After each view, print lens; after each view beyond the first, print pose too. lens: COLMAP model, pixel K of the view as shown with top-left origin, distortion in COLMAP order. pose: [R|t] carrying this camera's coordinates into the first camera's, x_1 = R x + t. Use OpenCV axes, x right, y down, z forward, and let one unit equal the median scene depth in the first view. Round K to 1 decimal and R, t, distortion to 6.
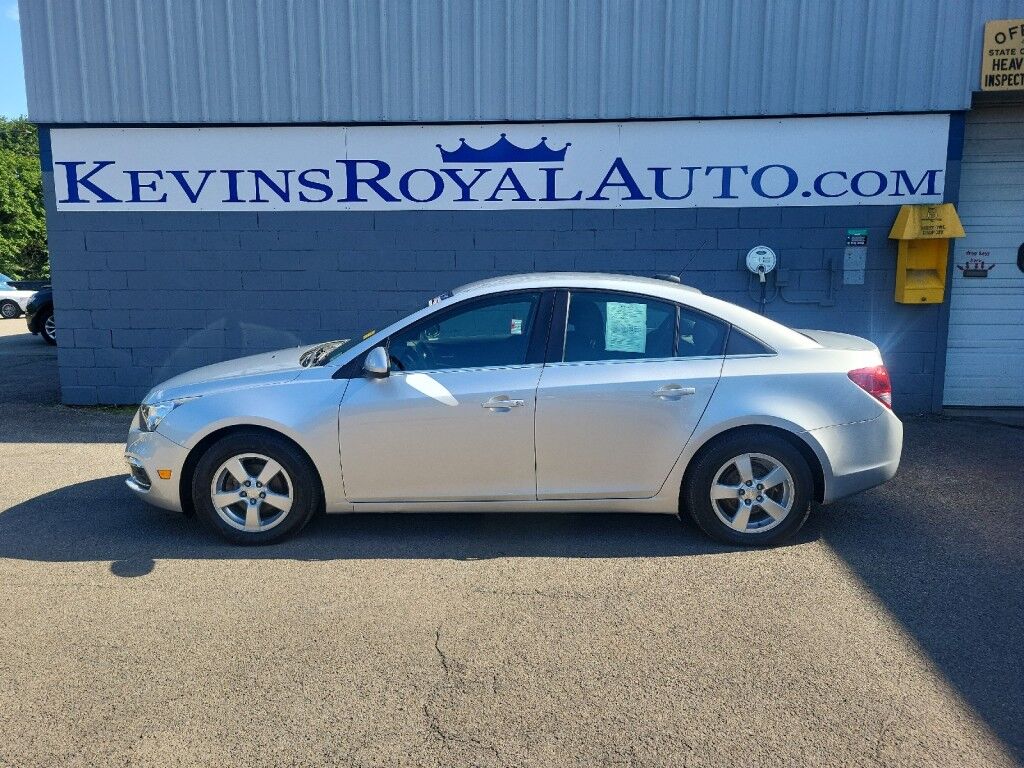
lens RADIAL K [[797.6, 0, 513.0], [0, 797.6, 381.1], [0, 0, 1]] dist [0.066577, -0.039215]
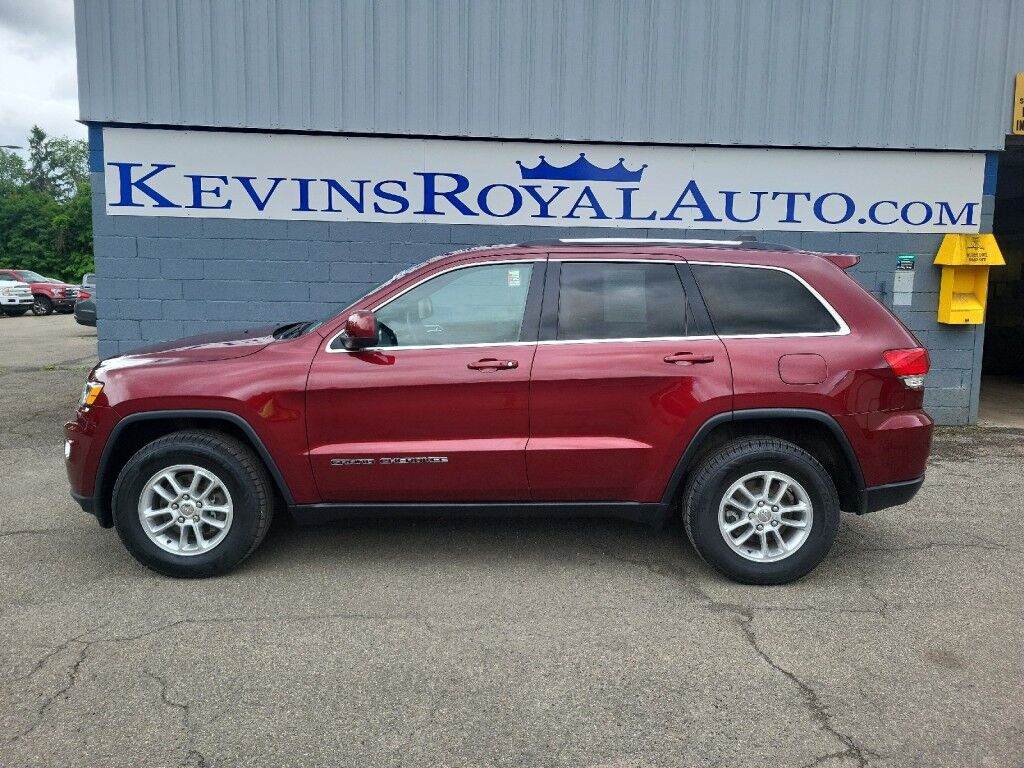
lens RADIAL K [[797.6, 0, 504.1], [0, 797.6, 380.0], [0, 0, 1]] dist [0.066577, -0.039215]
pose [[0.988549, 0.002814, 0.150876, -0.264101], [0.001139, 0.999658, -0.026108, 0.009155], [-0.150898, 0.025981, 0.988208, 0.005097]]
